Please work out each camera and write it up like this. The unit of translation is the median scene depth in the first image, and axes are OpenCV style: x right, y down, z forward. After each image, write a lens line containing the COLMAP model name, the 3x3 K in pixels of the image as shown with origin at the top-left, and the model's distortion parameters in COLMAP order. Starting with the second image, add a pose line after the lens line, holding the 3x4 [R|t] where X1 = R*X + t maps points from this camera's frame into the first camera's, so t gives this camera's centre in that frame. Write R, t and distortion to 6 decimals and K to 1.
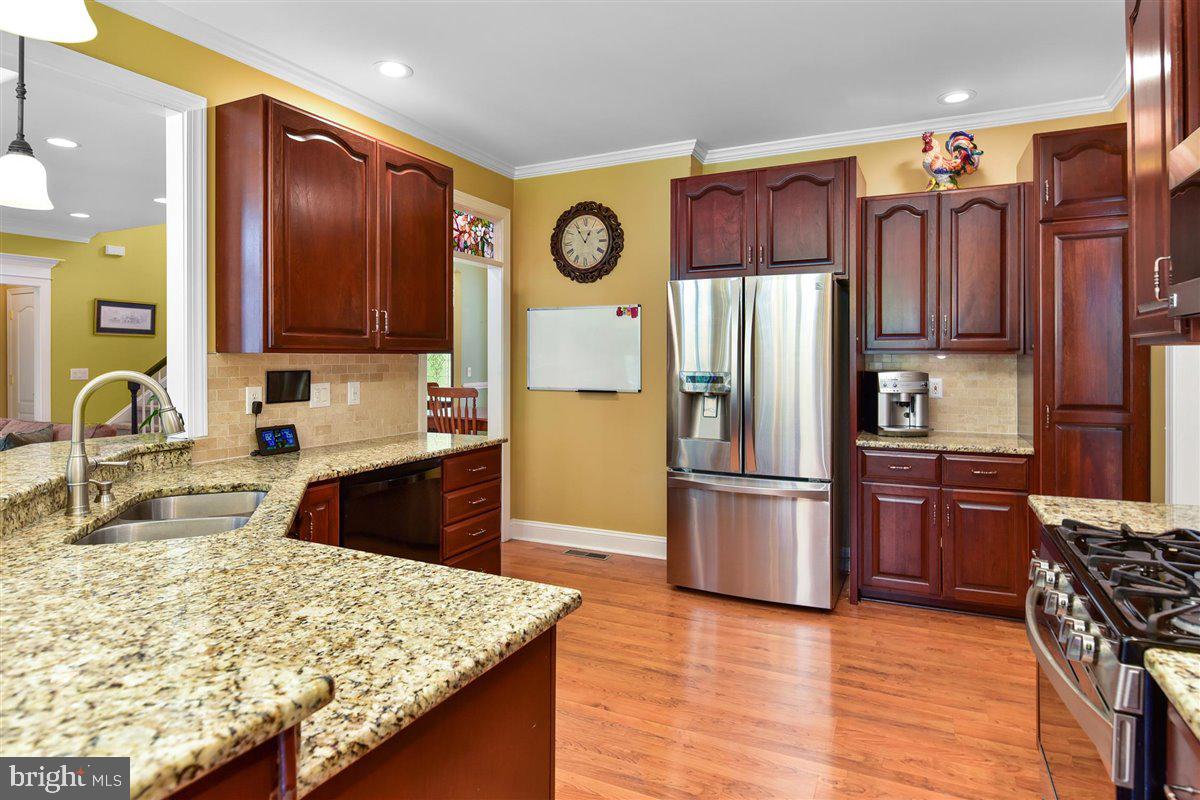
lens RADIAL K [[627.1, 0, 630.8], [0, 627.1, 353.7], [0, 0, 1]] dist [-0.016856, -0.000302]
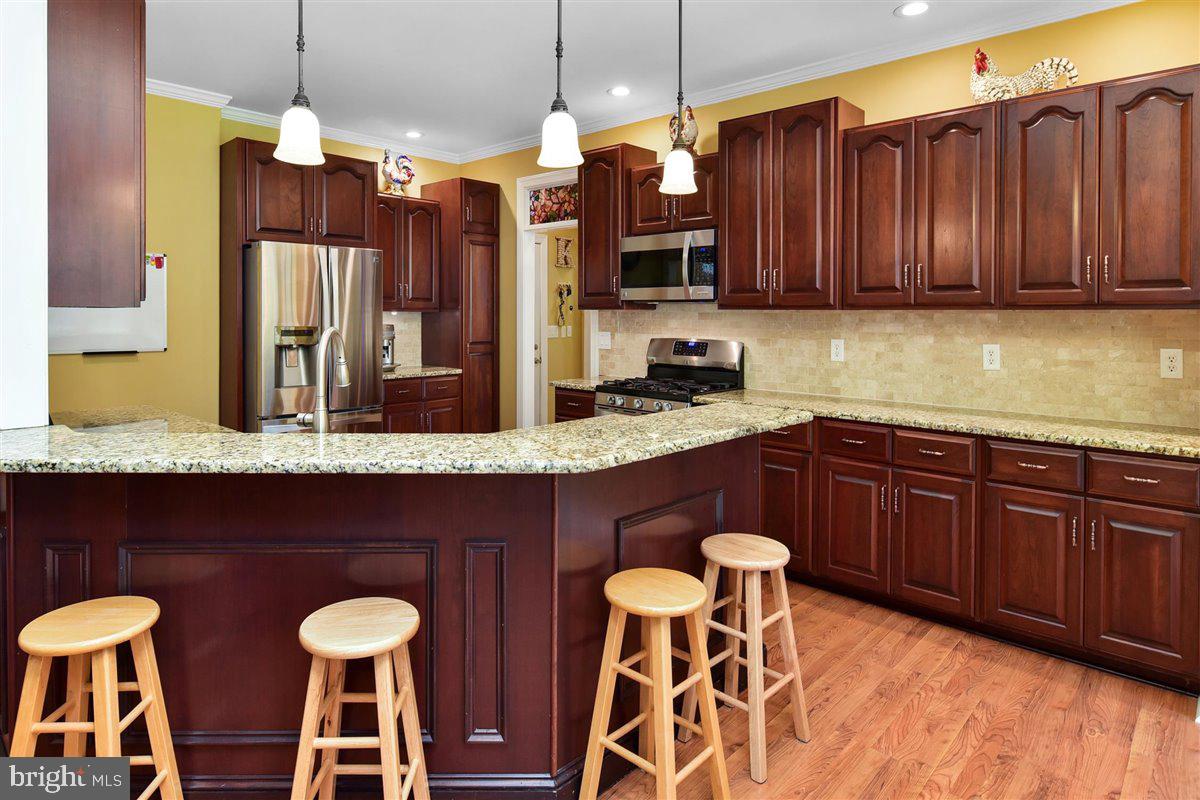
lens RADIAL K [[689.5, 0, 594.2], [0, 689.5, 370.2], [0, 0, 1]] dist [-0.001223, 0.000768]
pose [[0.286078, -0.071746, 0.955517, -0.904630], [-0.011862, 0.996851, 0.078401, 0.005362], [-0.958133, -0.033763, 0.284326, 0.119191]]
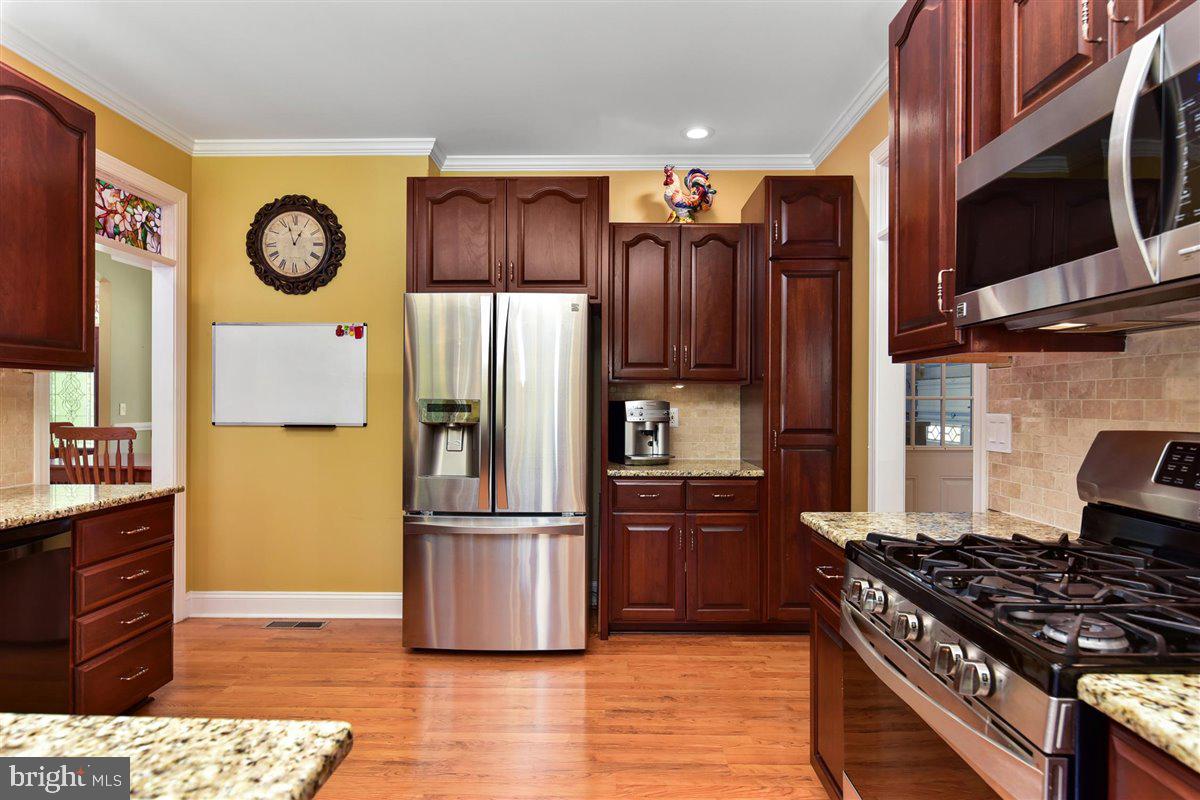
lens RADIAL K [[605.9, 0, 583.9], [0, 605.9, 402.5], [0, 0, 1]] dist [-0.000546, -0.000233]
pose [[0.922212, 0.002466, 0.386678, -0.034968], [-0.004359, 0.999982, 0.004019, 0.028651], [-0.386661, -0.005392, 0.922206, 0.142769]]
